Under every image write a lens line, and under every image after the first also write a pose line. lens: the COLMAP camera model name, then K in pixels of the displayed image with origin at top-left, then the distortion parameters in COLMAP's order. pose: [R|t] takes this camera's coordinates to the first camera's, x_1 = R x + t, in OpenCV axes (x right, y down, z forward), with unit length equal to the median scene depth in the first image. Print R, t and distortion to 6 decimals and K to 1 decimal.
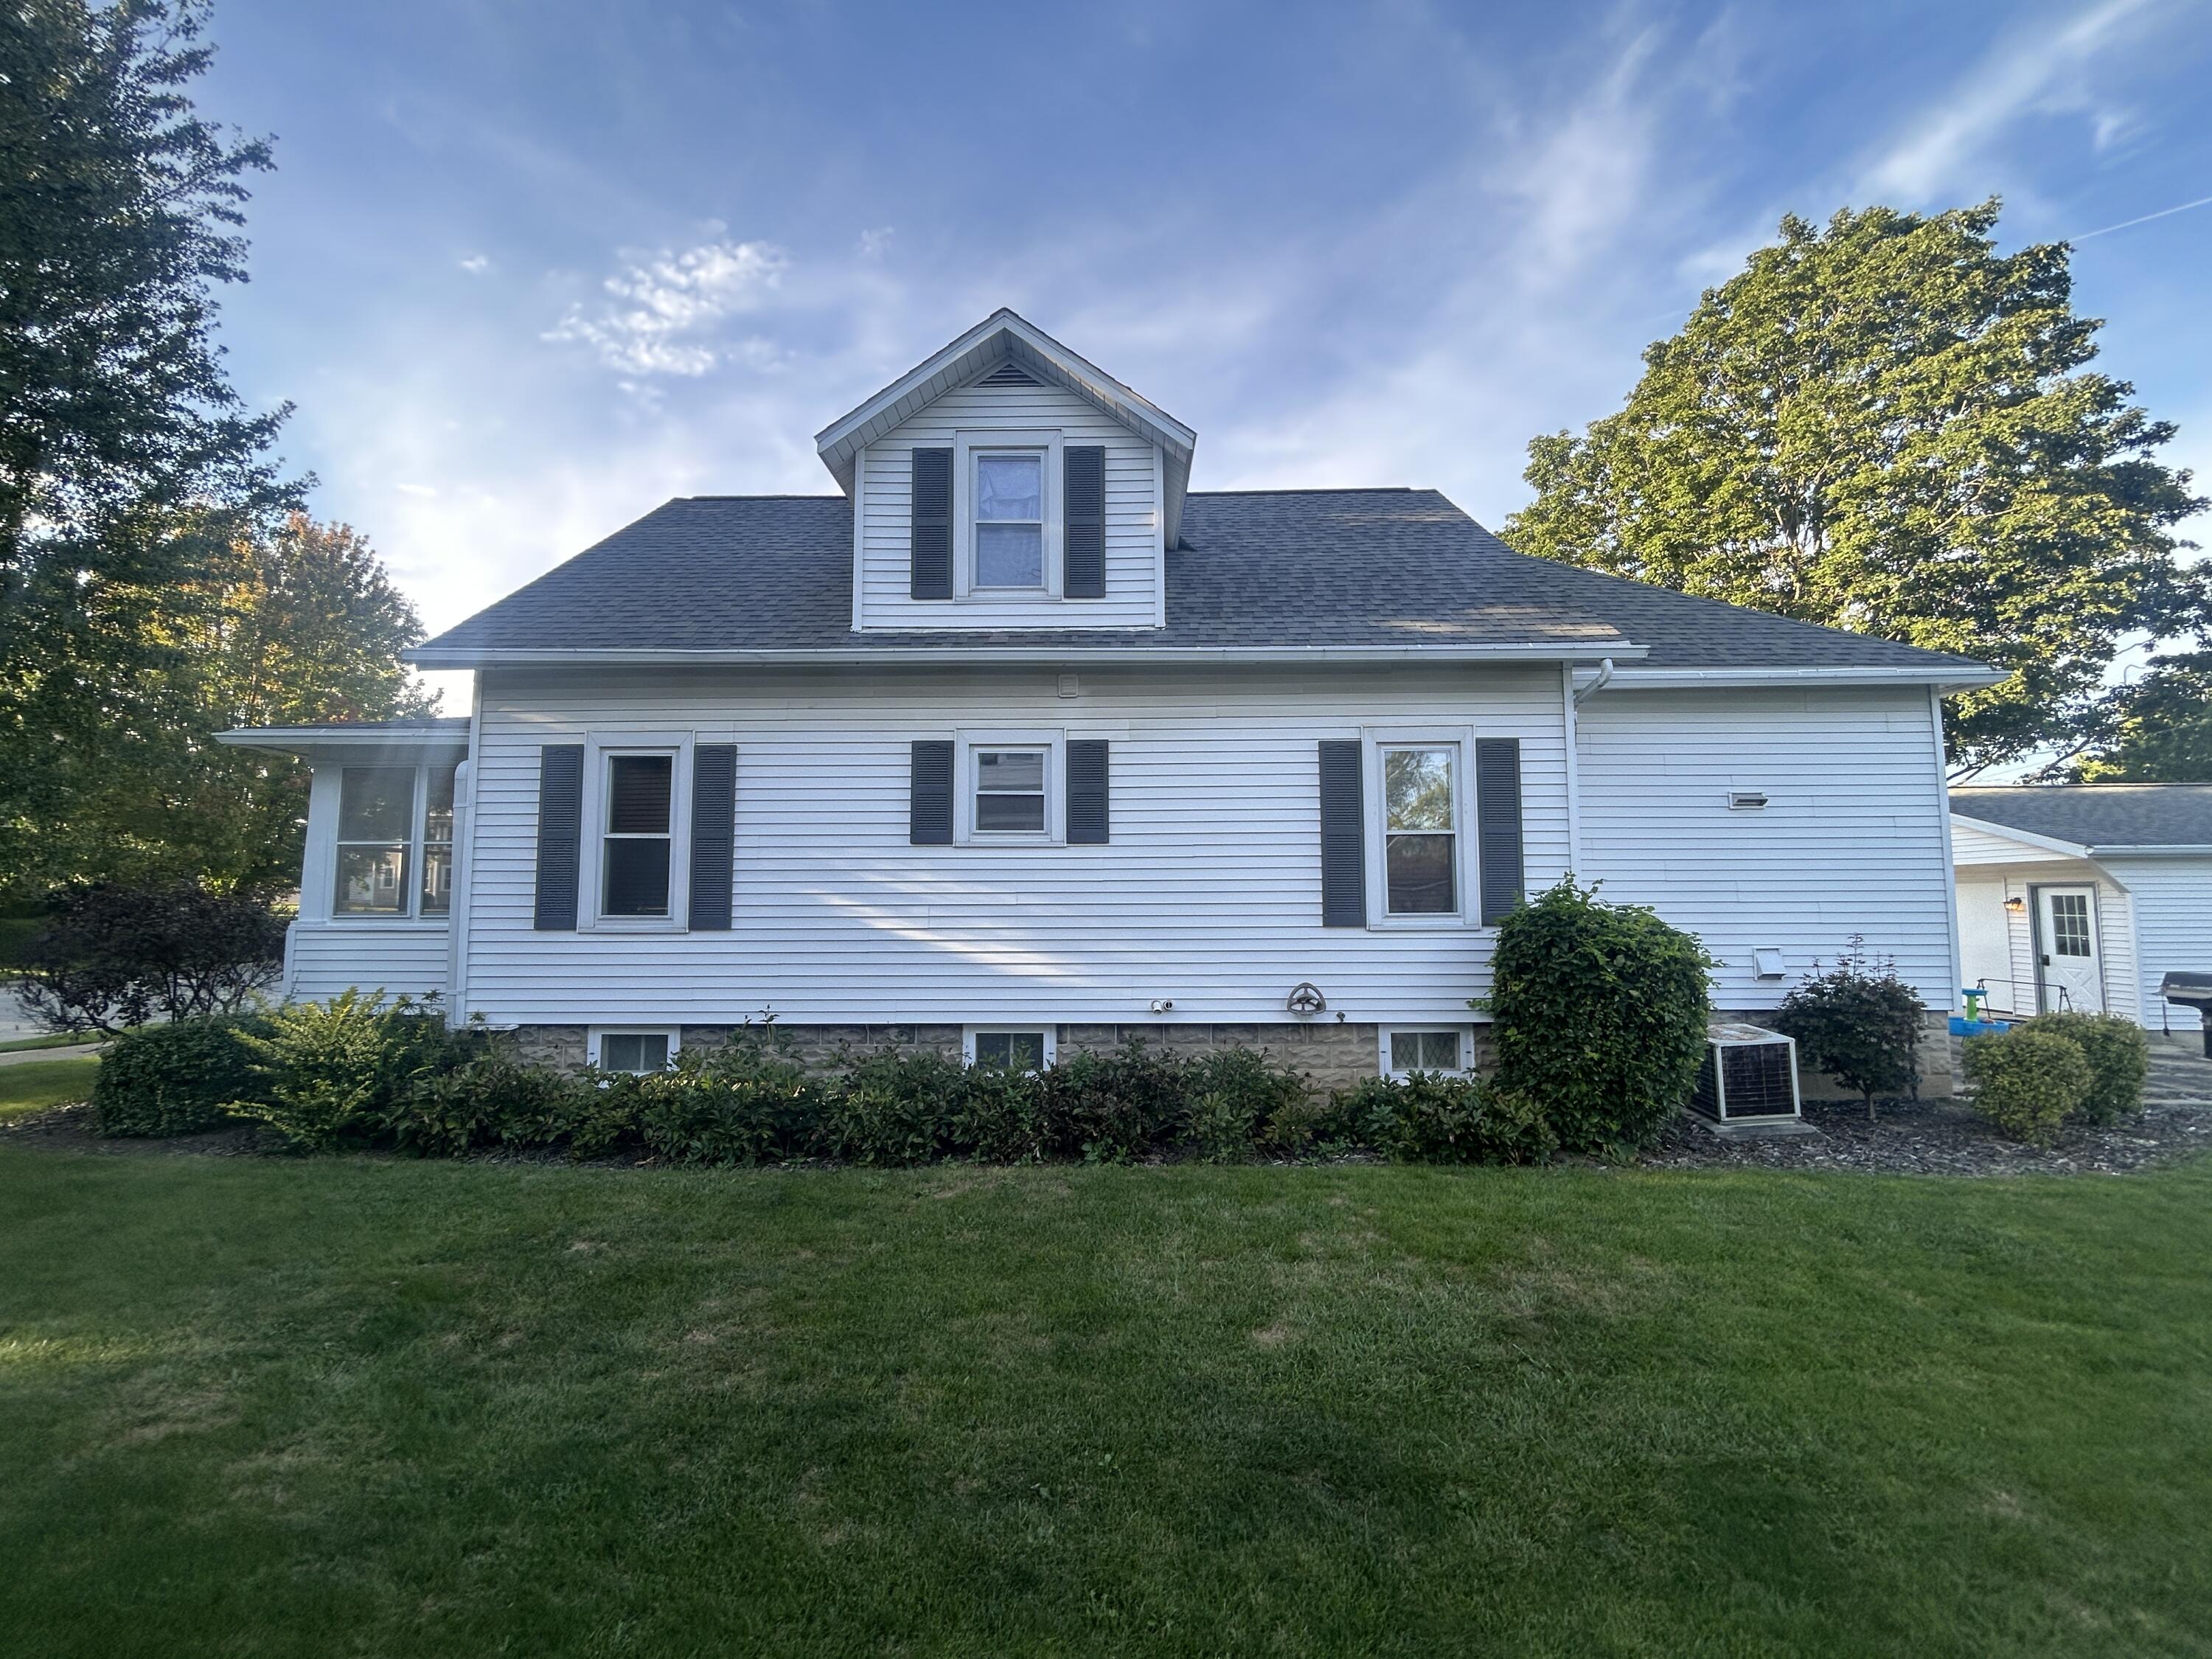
lens RADIAL K [[890.6, 0, 1106.0], [0, 890.6, 829.5], [0, 0, 1]] dist [-0.003339, 0.000096]
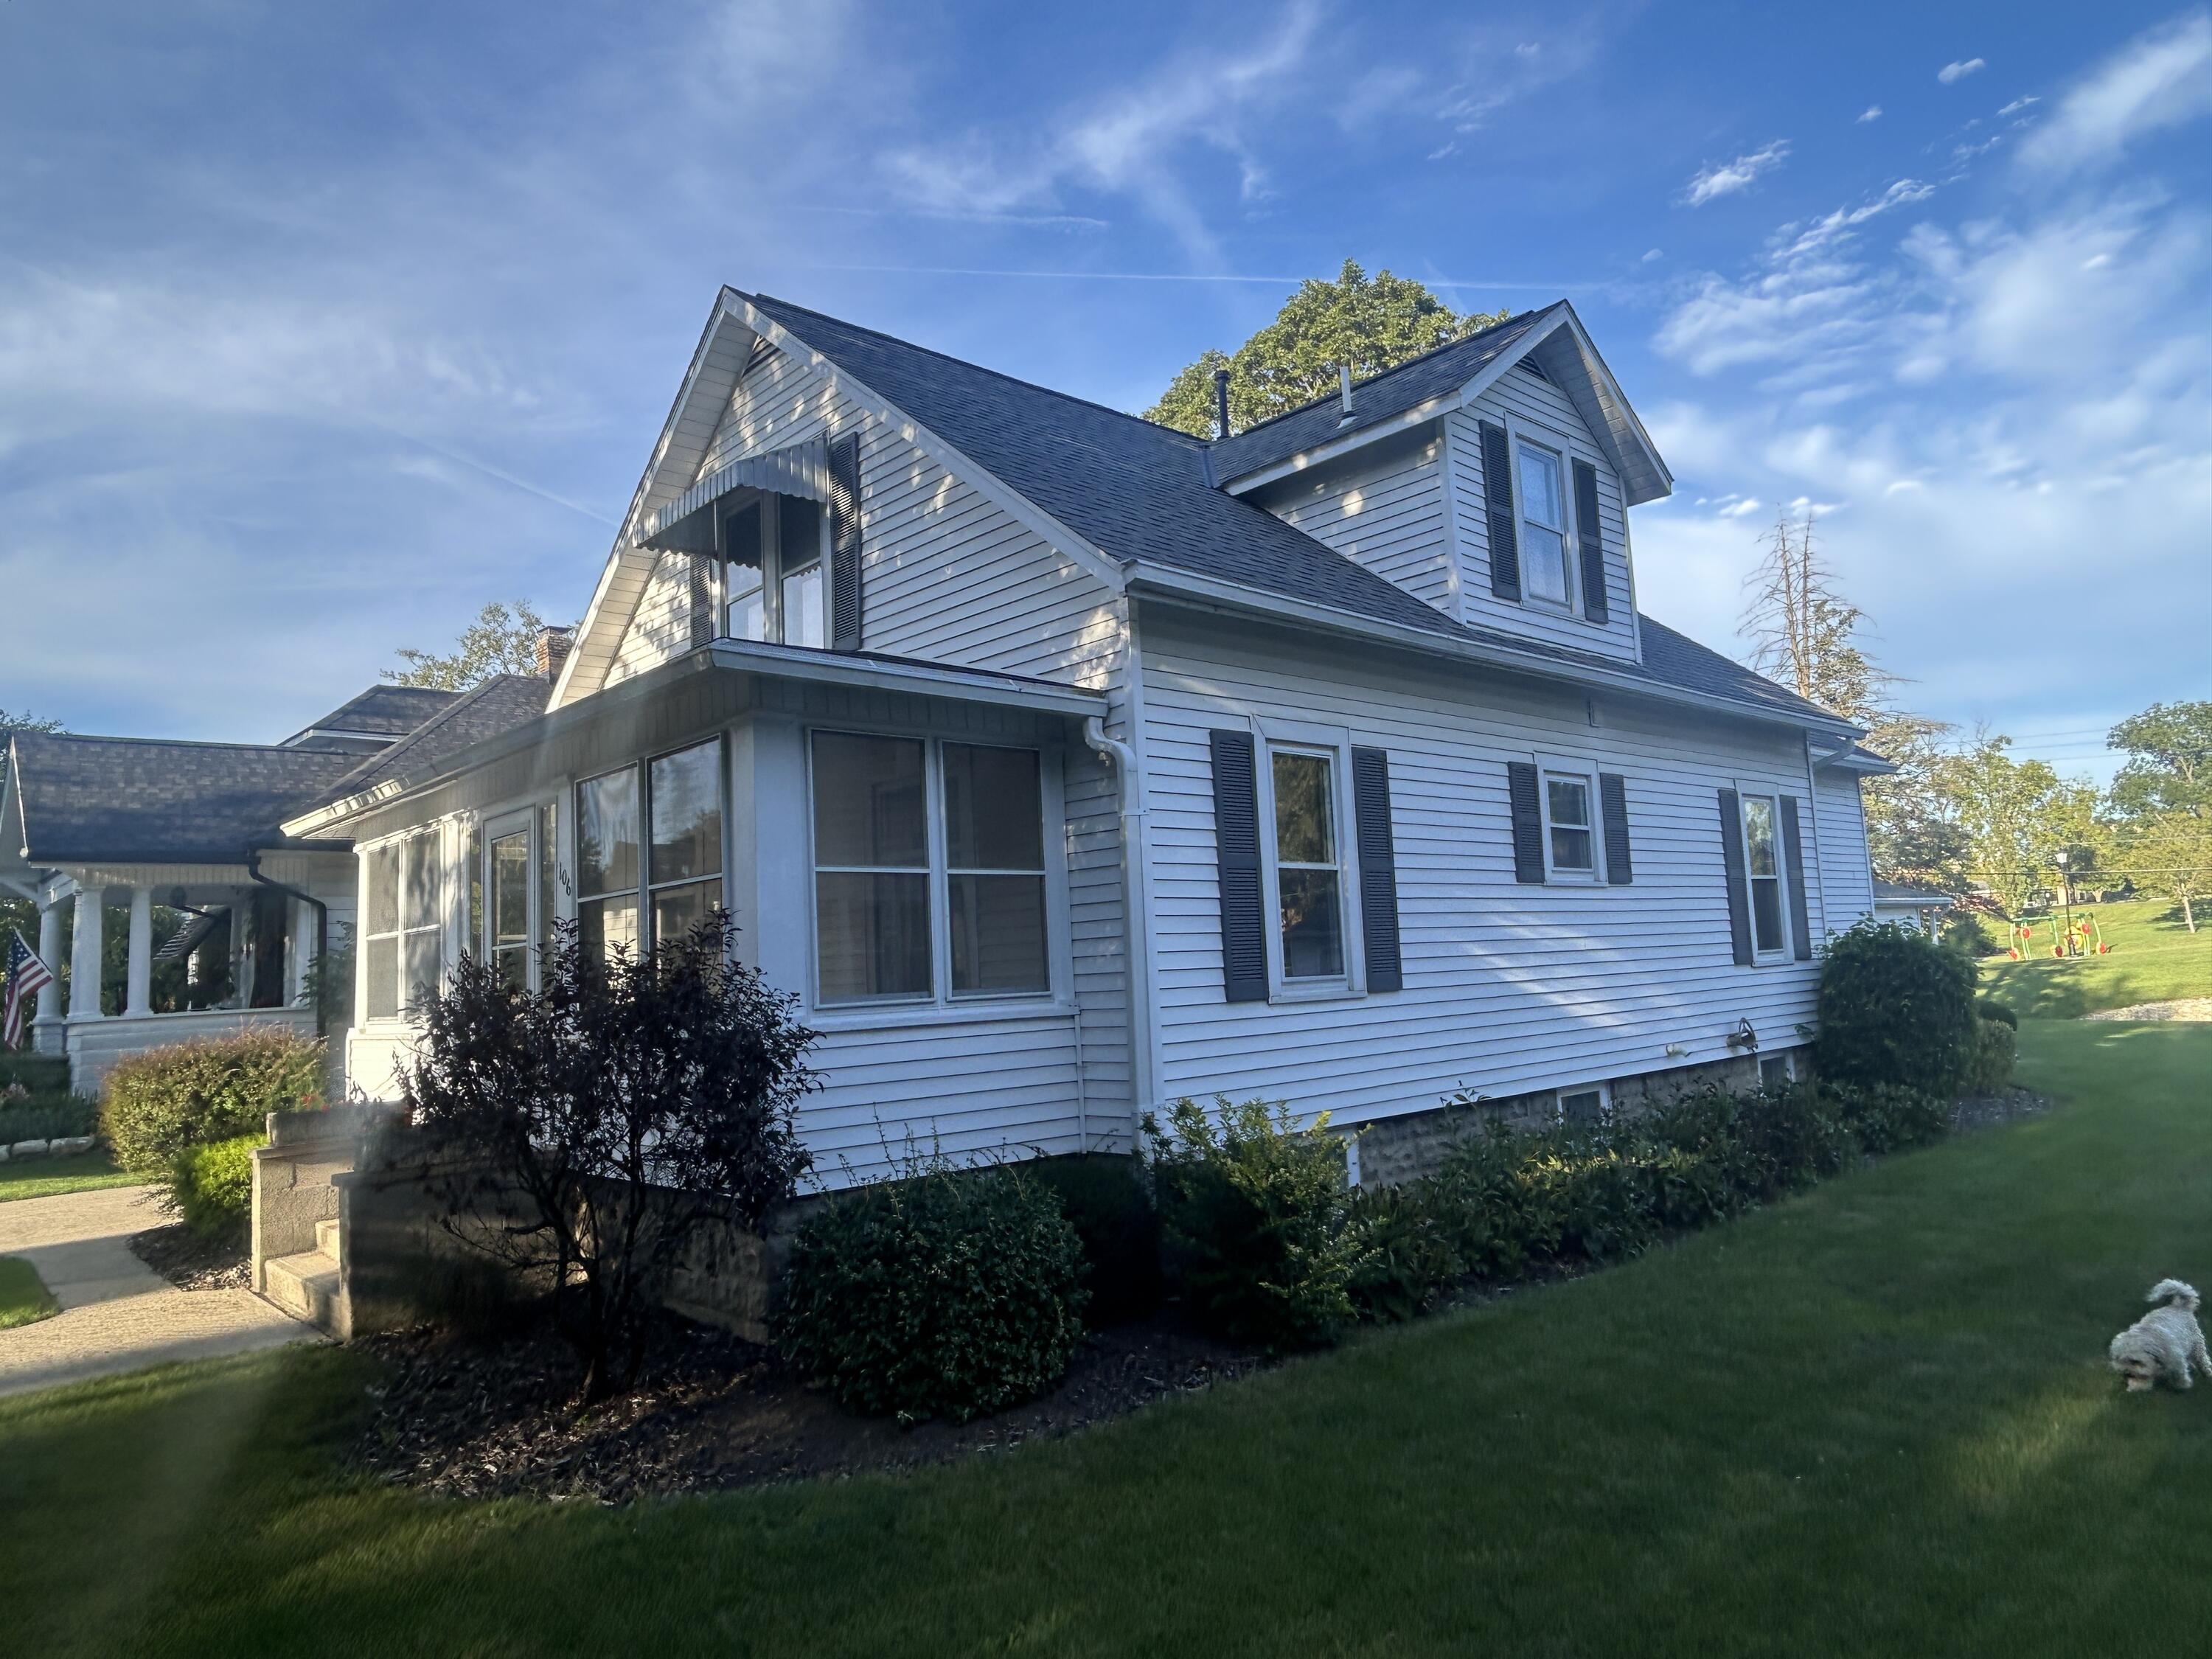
lens RADIAL K [[1409.2, 0, 1106.0], [0, 1409.2, 829.5], [0, 0, 1]] dist [-0.000546, -0.004421]
pose [[0.728070, 0.037790, 0.684460, -1.432331], [-0.005205, 0.998755, -0.049605, 0.035125], [-0.685483, 0.032553, 0.727361, 0.283718]]
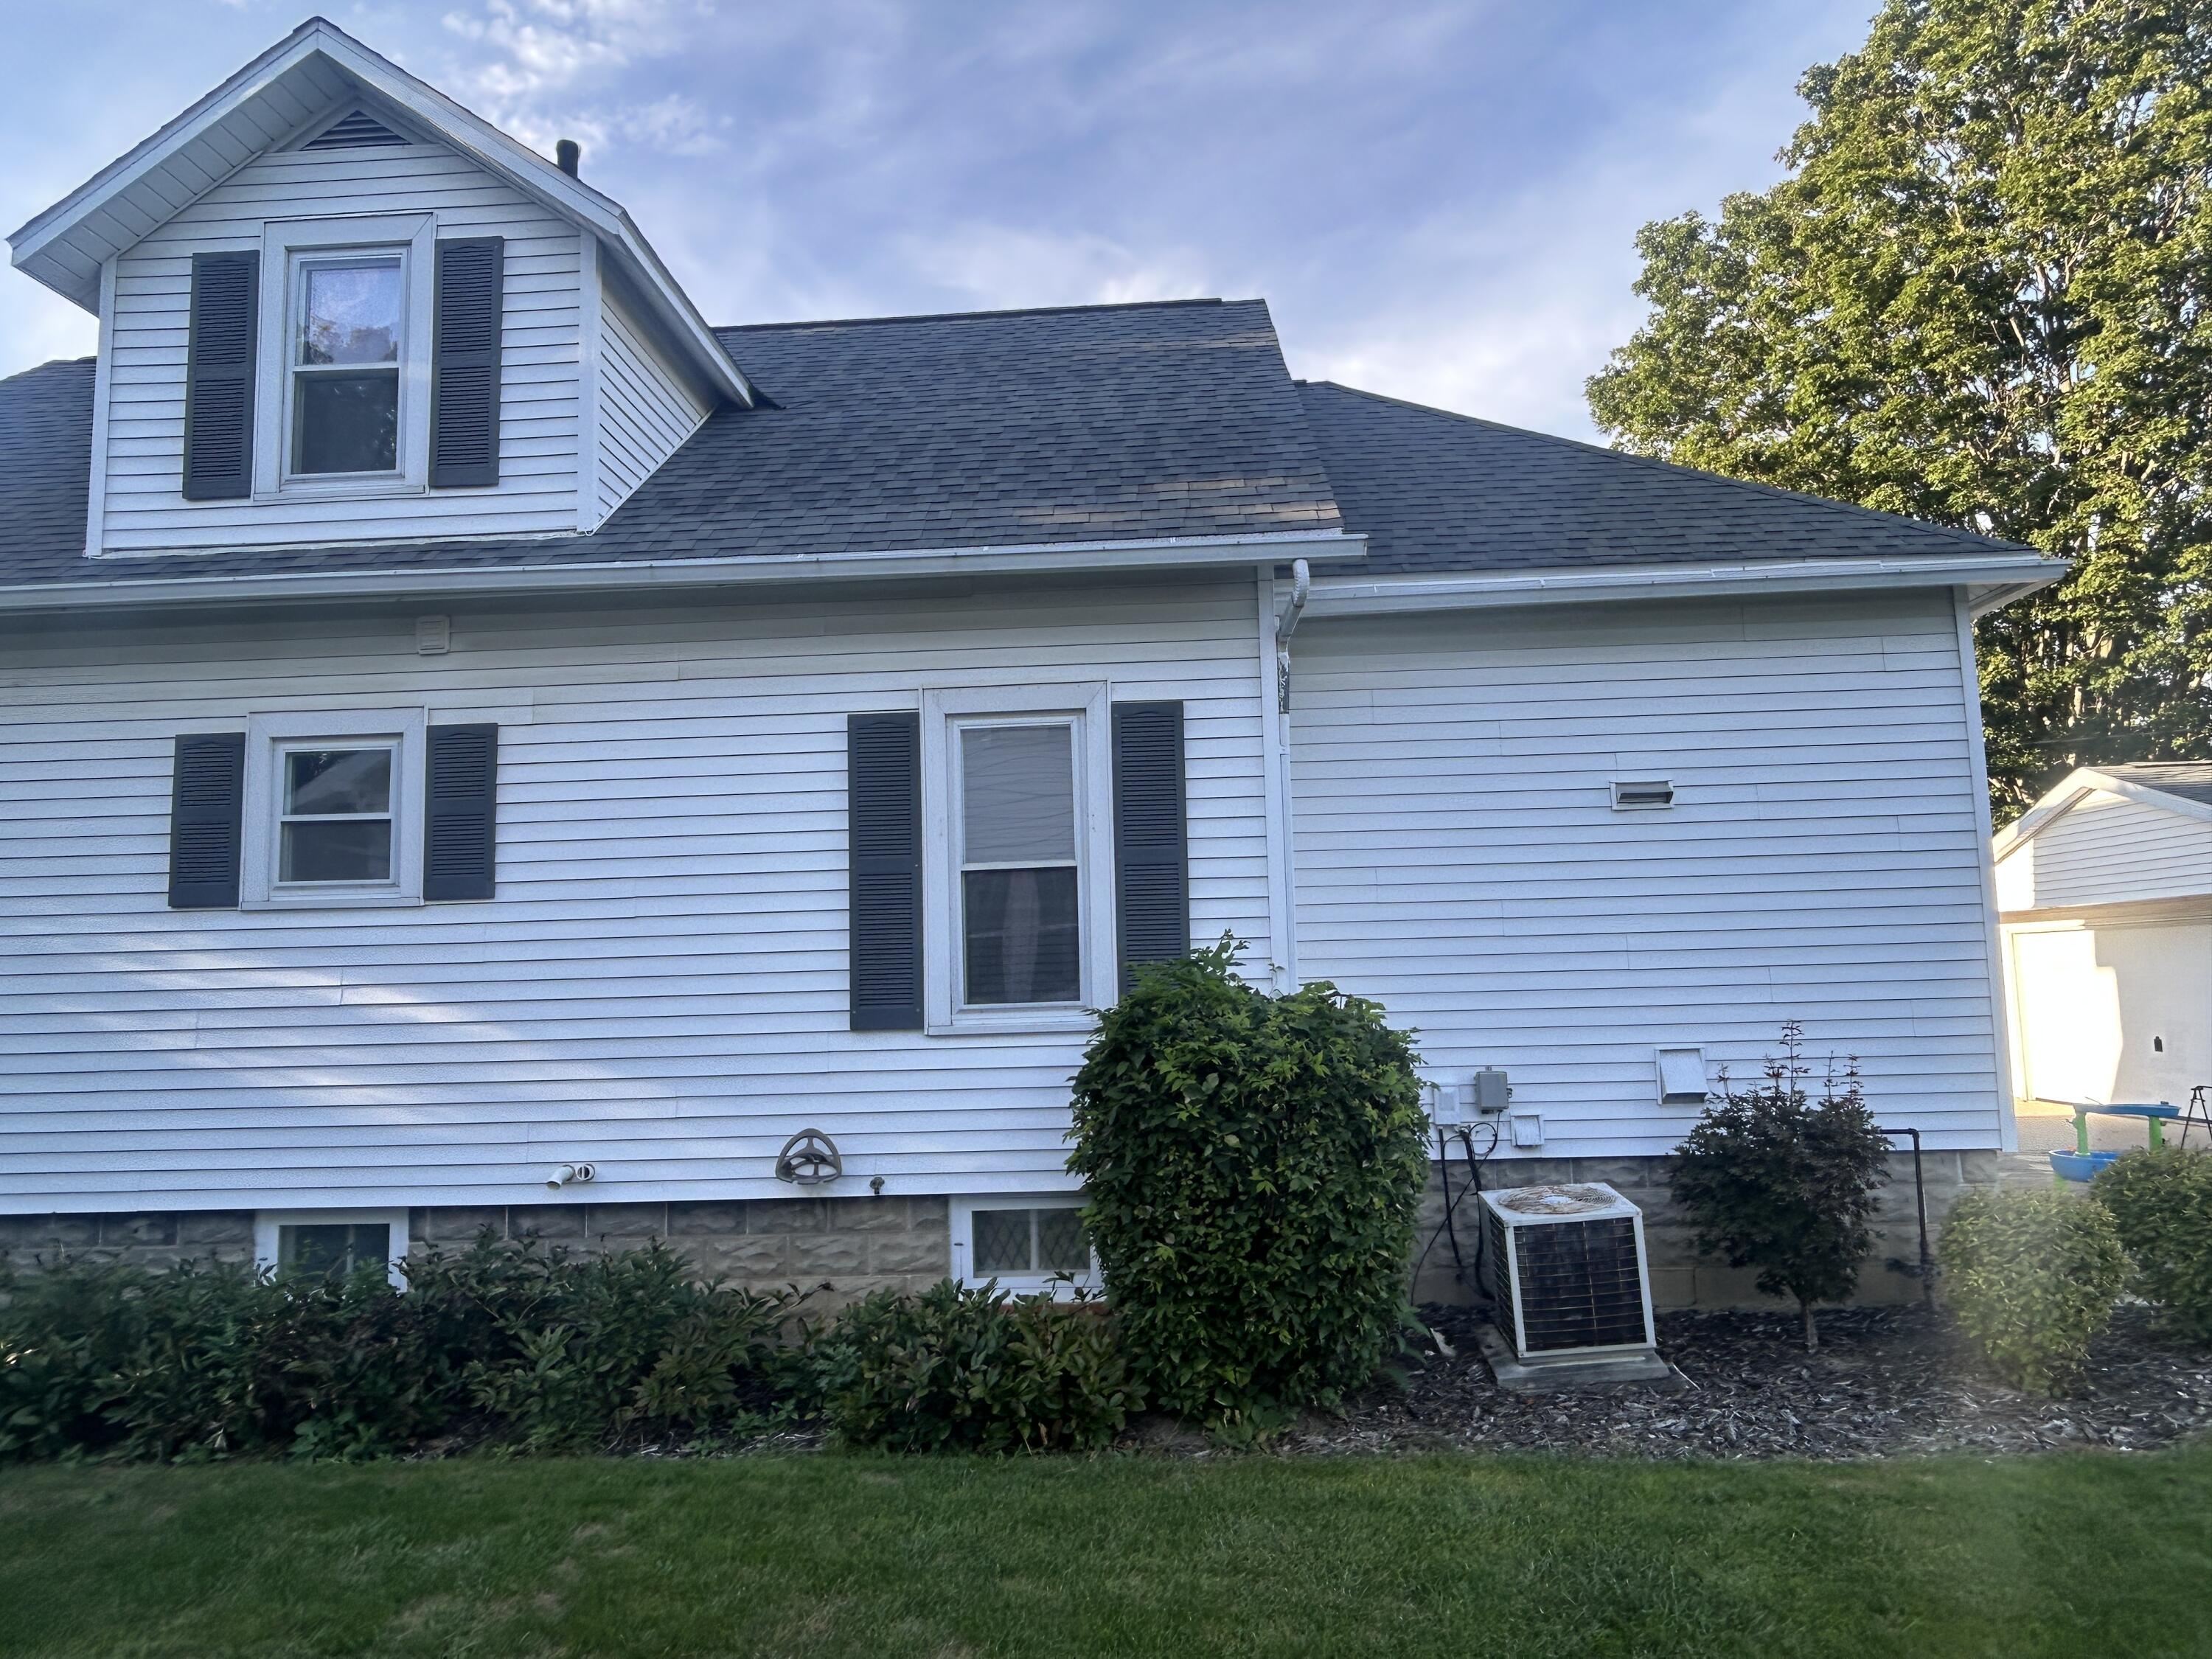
lens RADIAL K [[1390.1, 0, 1106.0], [0, 1390.1, 829.5], [0, 0, 1]] dist [-0.003671, -0.004966]
pose [[0.999292, -0.027681, -0.025474, 0.431065], [0.026984, 0.999262, -0.027320, 0.006224], [0.026211, 0.026613, 0.999302, 0.086900]]
